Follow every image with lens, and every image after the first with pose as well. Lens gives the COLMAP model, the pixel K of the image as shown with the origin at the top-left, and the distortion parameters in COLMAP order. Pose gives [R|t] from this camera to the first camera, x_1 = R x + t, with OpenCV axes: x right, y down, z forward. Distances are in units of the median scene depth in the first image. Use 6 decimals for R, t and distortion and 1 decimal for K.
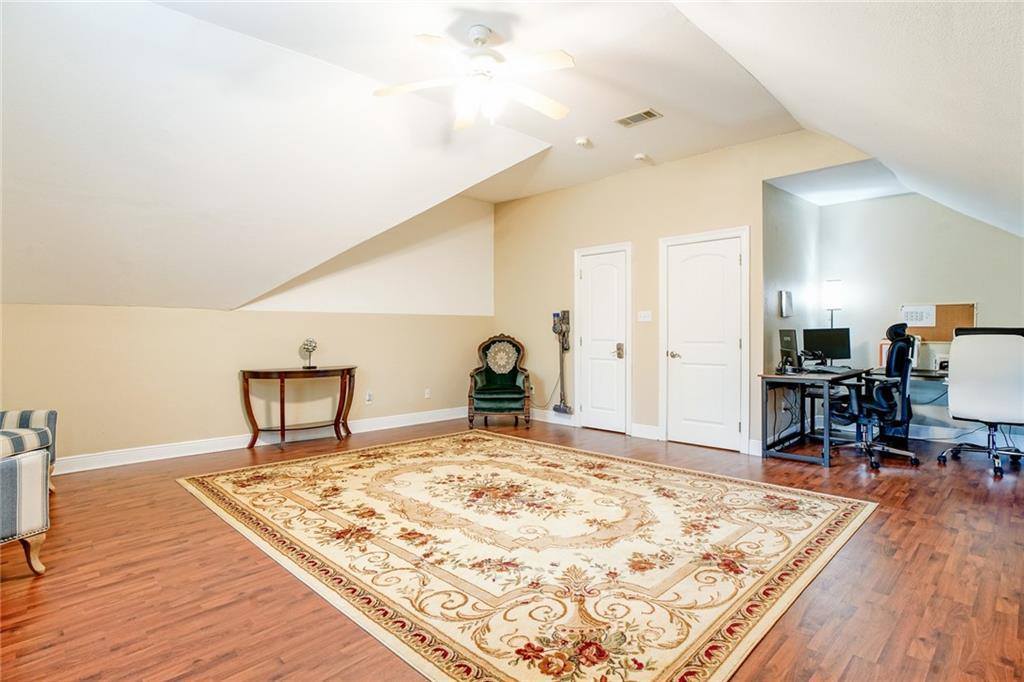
lens RADIAL K [[527.3, 0, 510.6], [0, 527.3, 335.5], [0, 0, 1]] dist [-0.047742, 0.021714]
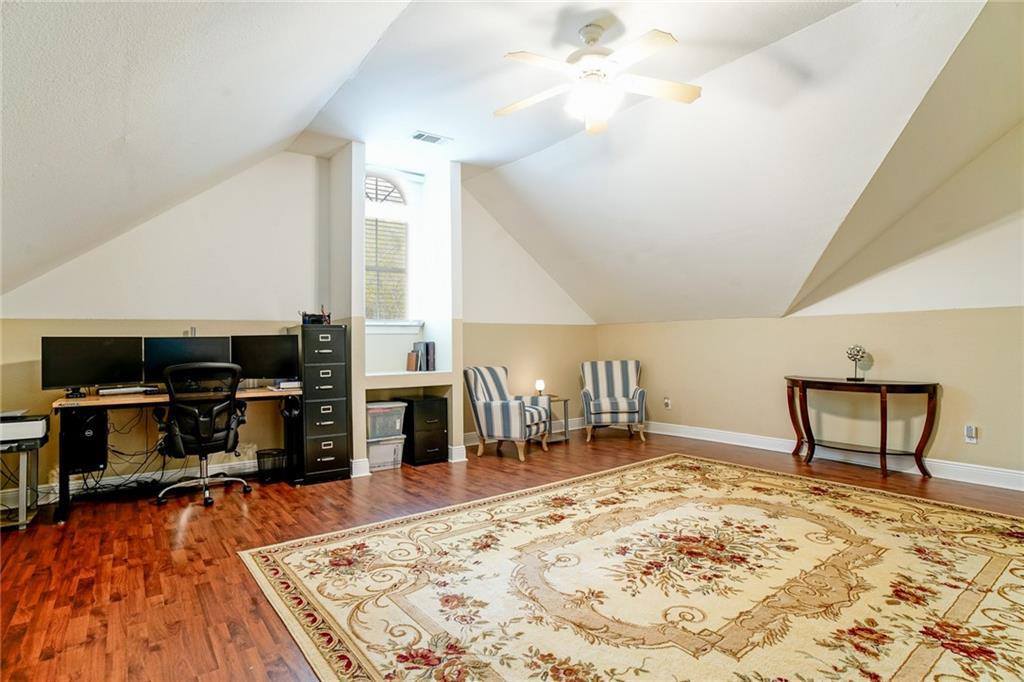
lens RADIAL K [[527.3, 0, 510.7], [0, 527.3, 342.2], [0, 0, 1]] dist [-0.047742, 0.021714]
pose [[-0.137252, 0.000155, -0.990536, 0.899425], [0.011587, 0.999932, -0.001449, -0.007046], [0.990468, -0.011677, -0.137245, 0.970144]]
